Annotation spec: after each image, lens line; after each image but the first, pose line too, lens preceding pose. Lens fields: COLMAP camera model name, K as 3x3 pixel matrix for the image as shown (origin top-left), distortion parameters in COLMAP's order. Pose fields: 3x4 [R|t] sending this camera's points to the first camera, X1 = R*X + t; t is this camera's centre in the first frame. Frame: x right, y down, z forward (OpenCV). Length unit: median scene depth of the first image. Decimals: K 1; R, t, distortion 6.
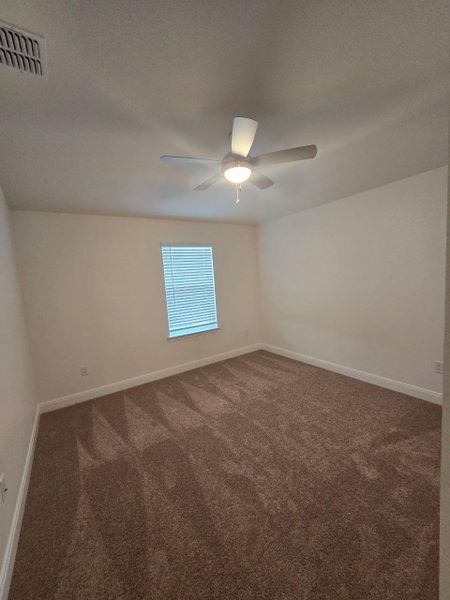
lens RADIAL K [[246.2, 0, 224.2], [0, 246.2, 300.5], [0, 0, 1]] dist [-0.005913, 0.000892]
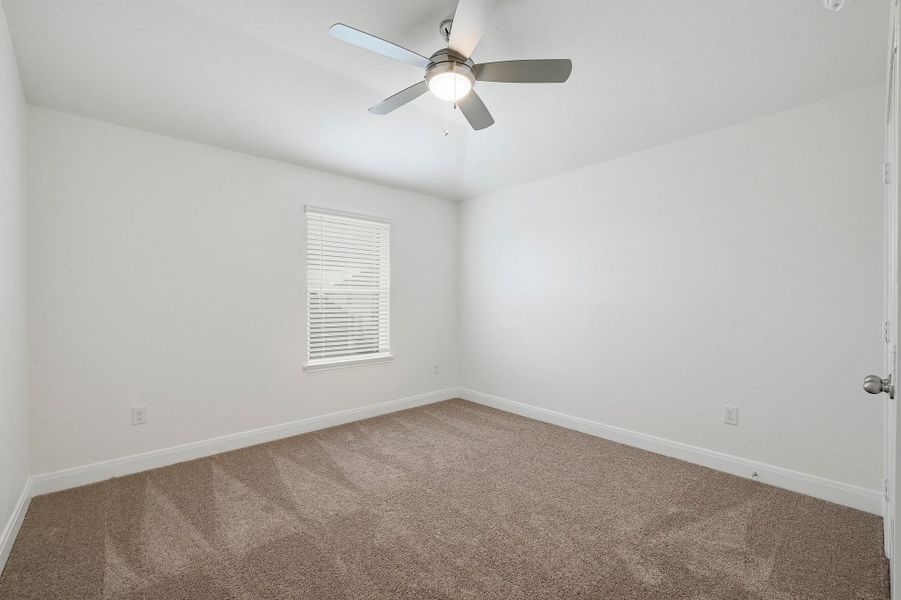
lens RADIAL K [[382.8, 0, 452.0], [0, 382.8, 300.4], [0, 0, 1]] dist [-0.003385, 0.000780]
pose [[0.987271, 0.067837, 0.143853, -0.037603], [-0.053785, 0.993591, -0.099418, 0.105347], [-0.149676, 0.090416, 0.984592, 0.064726]]
